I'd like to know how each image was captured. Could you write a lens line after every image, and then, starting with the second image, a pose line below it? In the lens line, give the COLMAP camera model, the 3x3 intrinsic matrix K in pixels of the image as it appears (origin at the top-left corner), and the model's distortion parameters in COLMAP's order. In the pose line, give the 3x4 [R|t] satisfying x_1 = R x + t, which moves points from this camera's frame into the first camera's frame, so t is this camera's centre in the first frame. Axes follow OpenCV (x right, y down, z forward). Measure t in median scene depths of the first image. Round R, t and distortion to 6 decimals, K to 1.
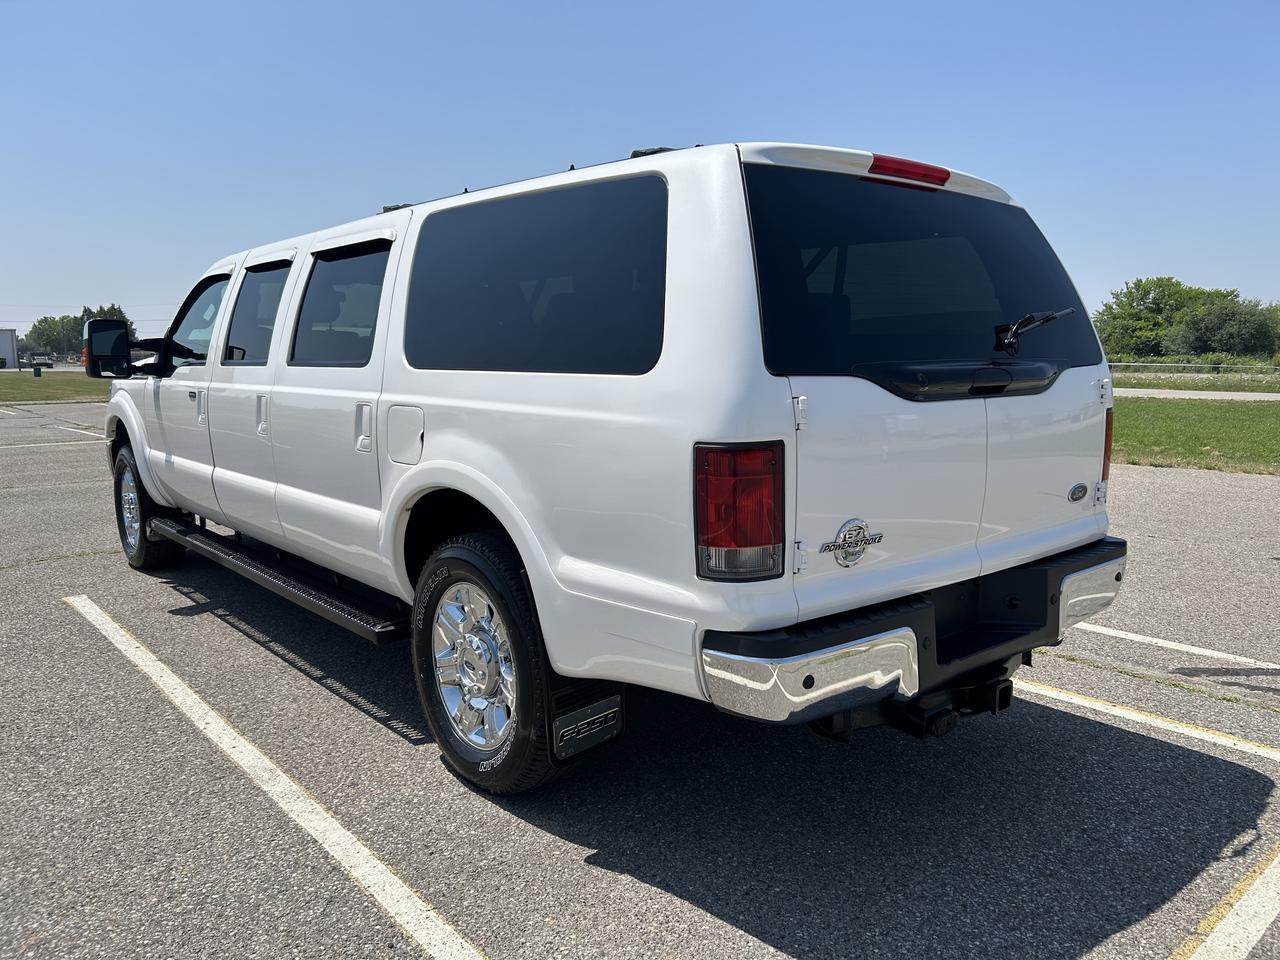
lens RADIAL K [[972.4, 0, 637.9], [0, 972.4, 480.8], [0, 0, 1]] dist [0.052734, -0.062884]
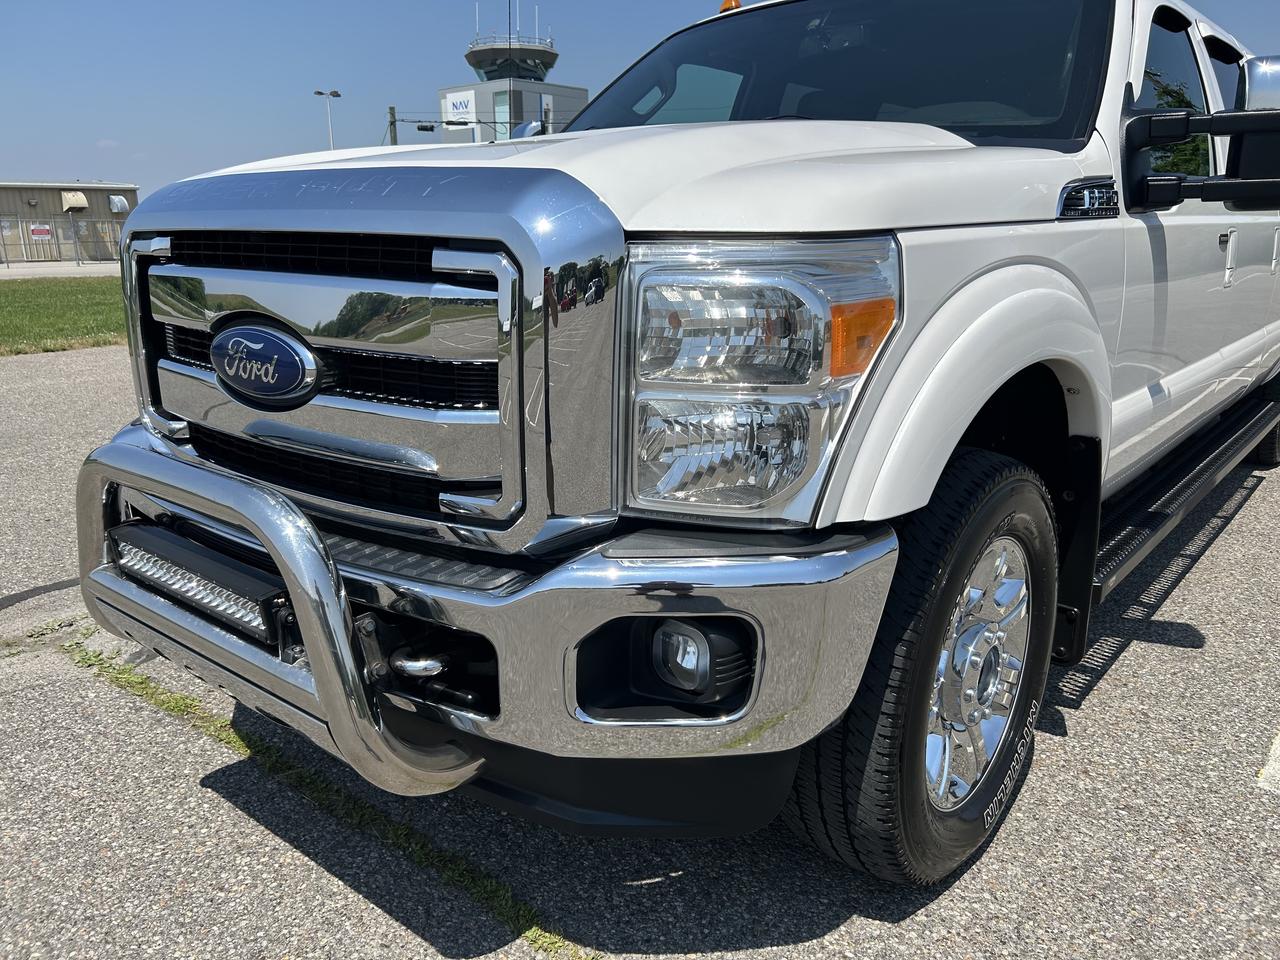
lens RADIAL K [[972.4, 0, 640.7], [0, 972.4, 481.0], [0, 0, 1]] dist [0.052734, -0.062884]
pose [[-0.188209, -0.241298, 0.952025, -1.398516], [0.133833, 0.954005, 0.268258, -0.220335], [-0.972968, 0.177901, -0.147259, 2.078533]]
